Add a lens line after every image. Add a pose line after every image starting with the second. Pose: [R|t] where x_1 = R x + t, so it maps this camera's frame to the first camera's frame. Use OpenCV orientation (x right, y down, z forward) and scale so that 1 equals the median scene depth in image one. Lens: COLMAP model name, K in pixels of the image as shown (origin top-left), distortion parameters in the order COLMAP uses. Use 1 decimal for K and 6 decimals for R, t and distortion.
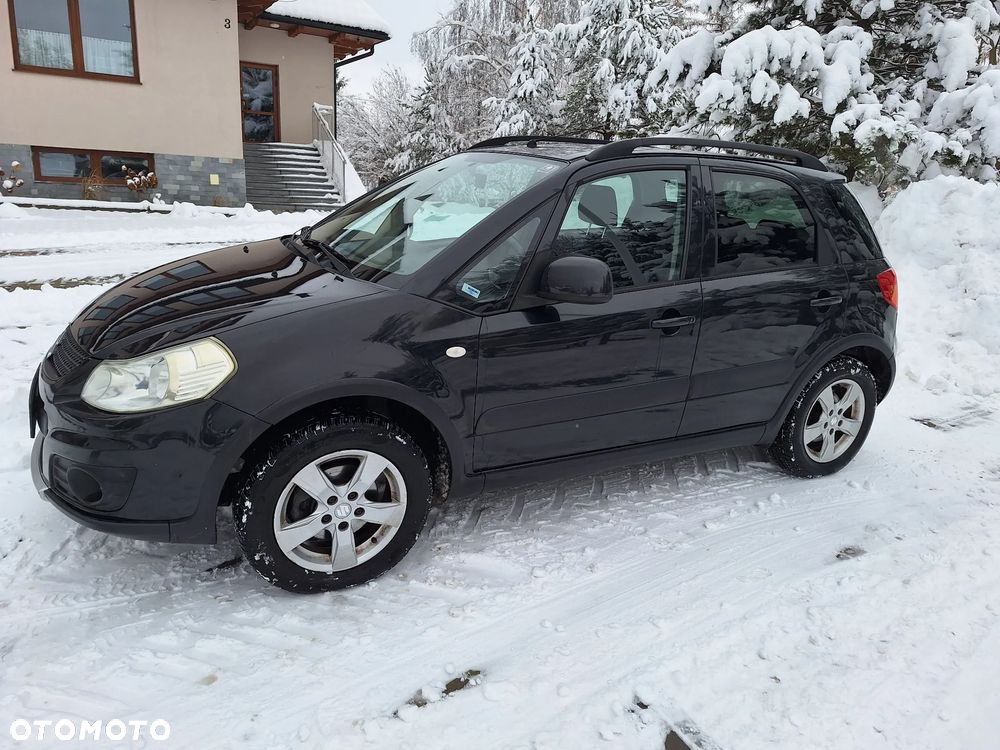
lens RADIAL K [[692.0, 0, 507.5], [0, 692.0, 367.1], [0, 0, 1]] dist [0.057534, -0.054000]
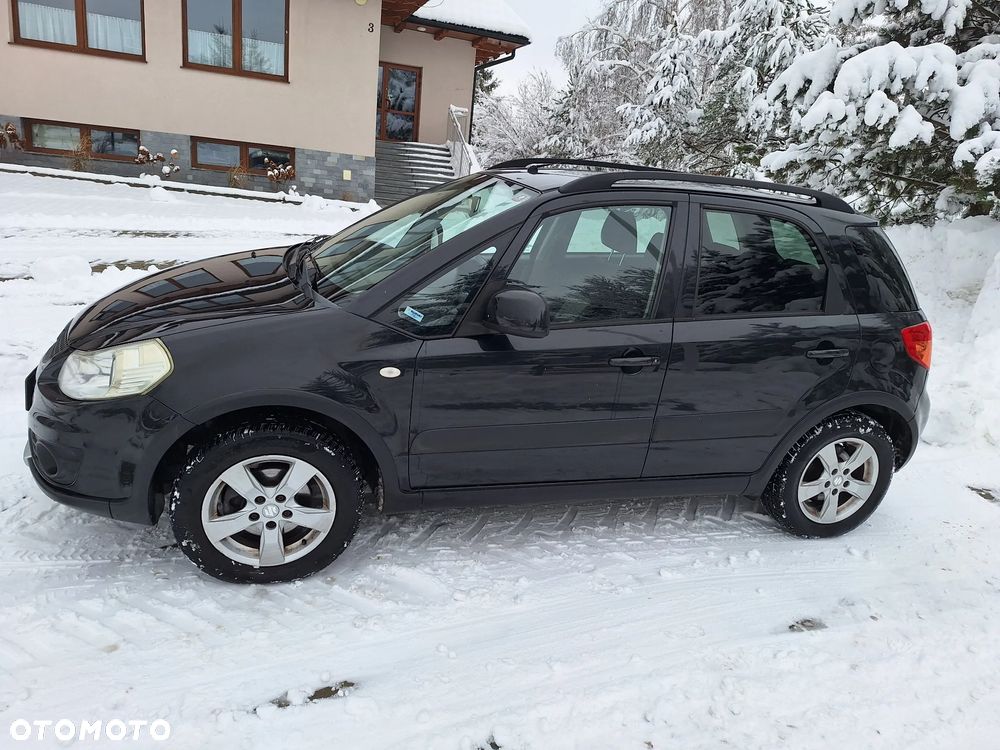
lens RADIAL K [[692.0, 0, 516.0], [0, 692.0, 372.0], [0, 0, 1]] dist [0.057534, -0.054000]
pose [[0.979965, 0.099666, -0.172440, 0.115994], [-0.098958, 0.995010, 0.012717, -0.021696], [0.172847, 0.004602, 0.984938, 0.005791]]
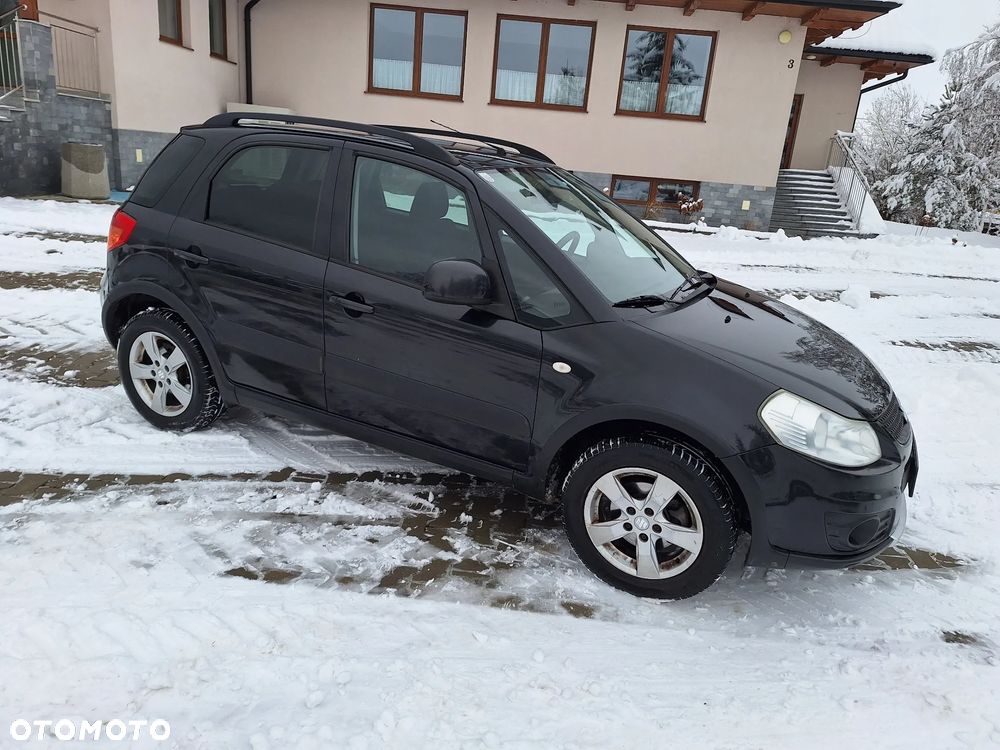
lens RADIAL K [[692.0, 0, 501.7], [0, 692.0, 367.4], [0, 0, 1]] dist [0.057534, -0.054000]
pose [[0.834935, 0.169063, -0.523738, -0.301908], [-0.178142, 0.983436, 0.033462, 0.040418], [0.520719, 0.065362, 0.851222, -0.311054]]
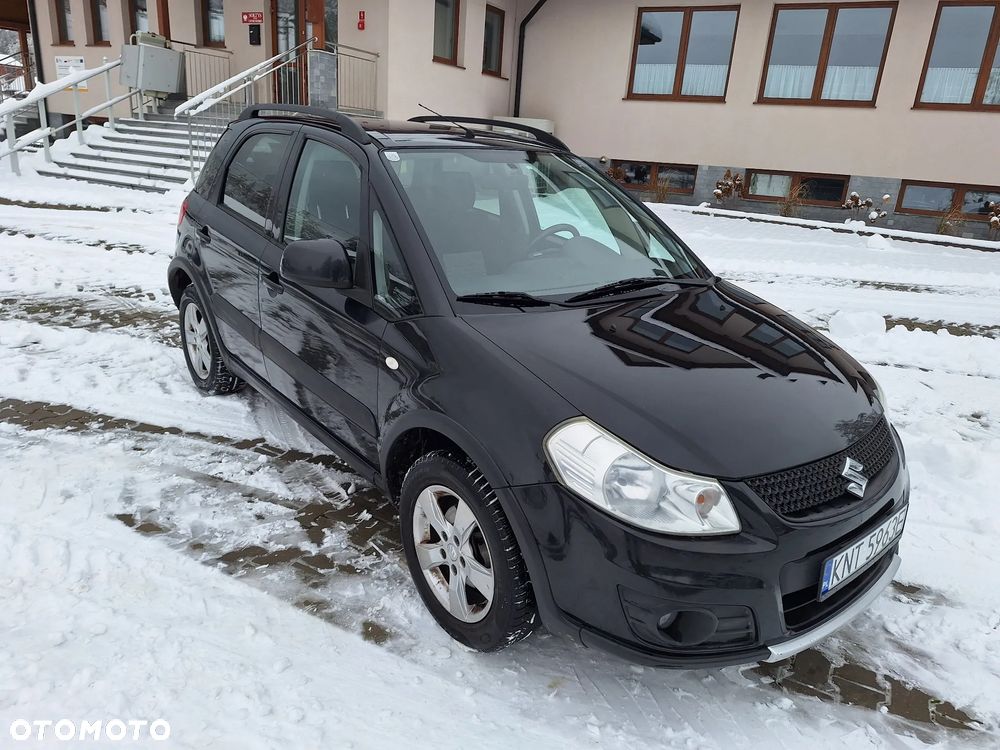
lens RADIAL K [[692.0, 0, 495.1], [0, 692.0, 375.7], [0, 0, 1]] dist [0.057534, -0.054000]
pose [[0.520801, 0.246505, -0.817314, -0.145546], [-0.260989, 0.957539, 0.122492, -0.008043], [0.812804, 0.149516, 0.563022, -0.094110]]
